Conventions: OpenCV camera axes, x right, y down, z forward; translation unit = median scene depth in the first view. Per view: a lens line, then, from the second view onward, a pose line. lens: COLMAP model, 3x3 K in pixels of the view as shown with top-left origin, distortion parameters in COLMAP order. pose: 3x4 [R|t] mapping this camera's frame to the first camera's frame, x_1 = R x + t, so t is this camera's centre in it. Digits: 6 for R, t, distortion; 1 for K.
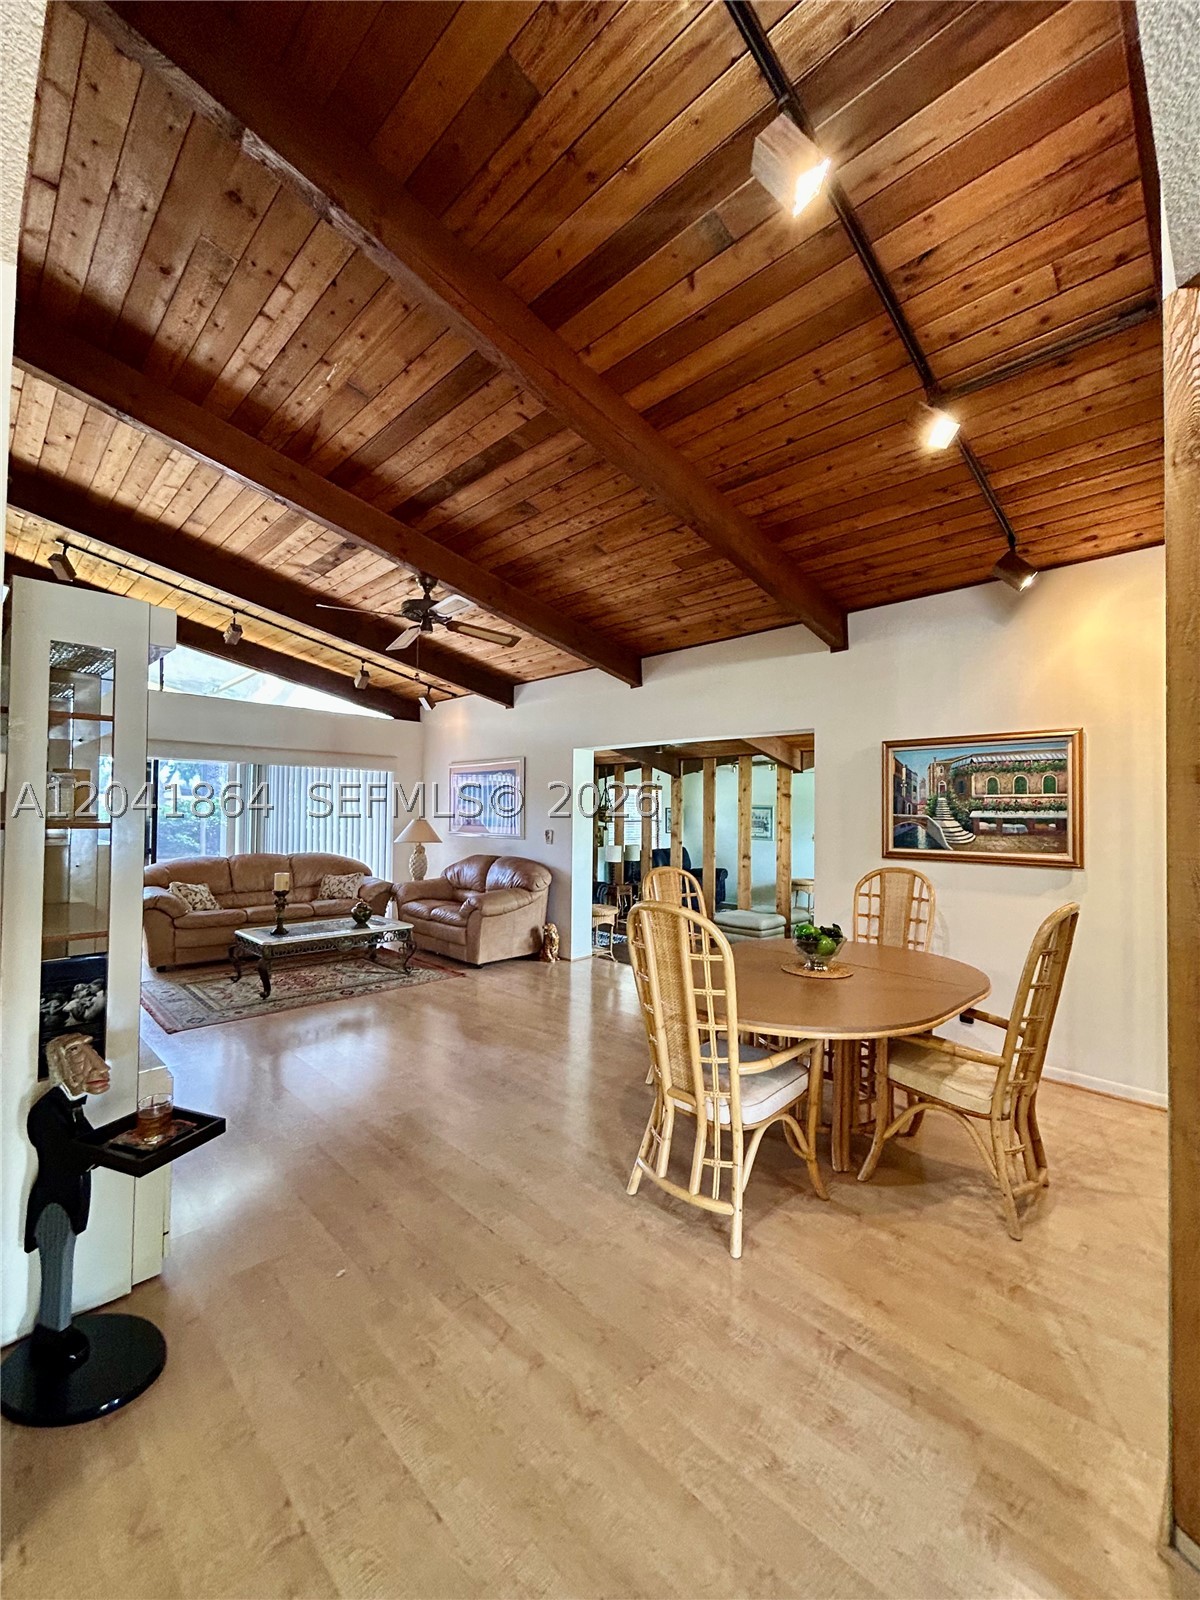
lens RADIAL K [[656.2, 0, 607.9], [0, 656.2, 797.7], [0, 0, 1]] dist [0.000884, 0.000903]
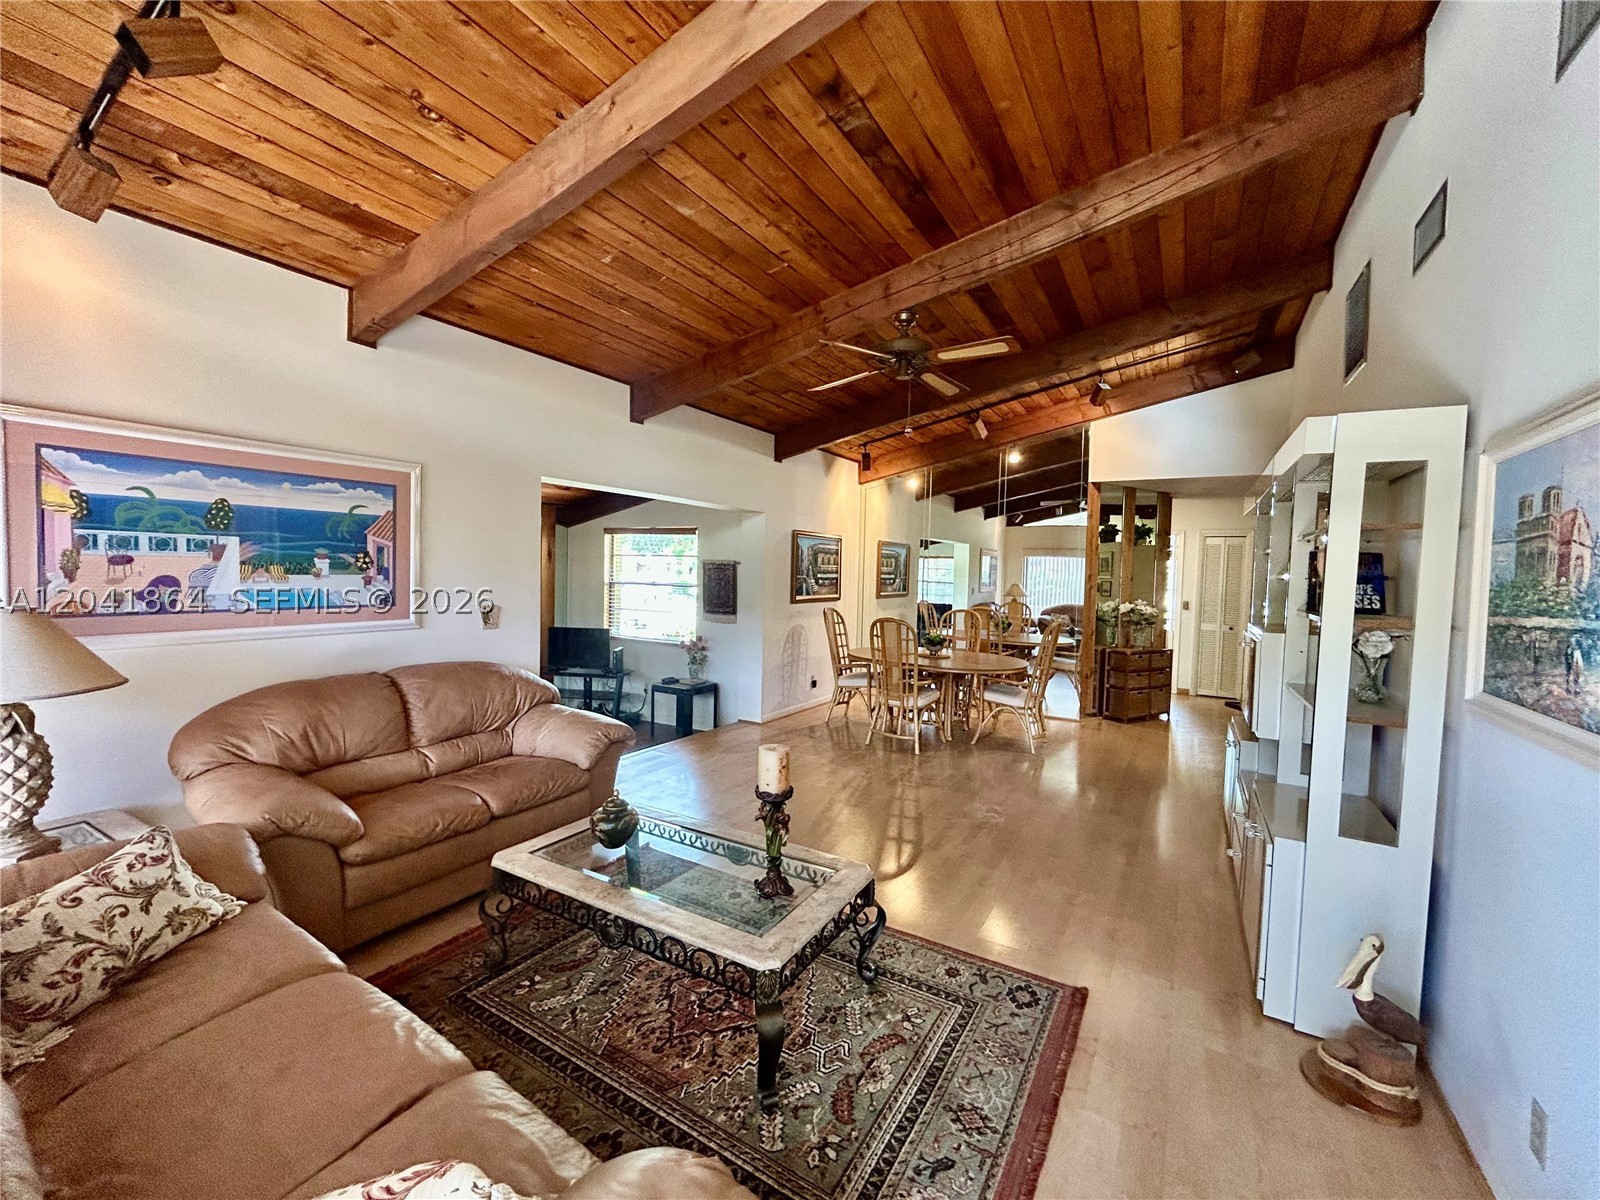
lens RADIAL K [[648.1, 0, 800.0], [0, 648.1, 600.0], [0, 0, 1]] dist [0.000938, -0.000038]
pose [[-0.234651, -0.062005, 0.970100, -0.824837], [-0.049537, 0.997430, 0.051769, 0.001153], [-0.970817, -0.035909, -0.237119, 1.008366]]
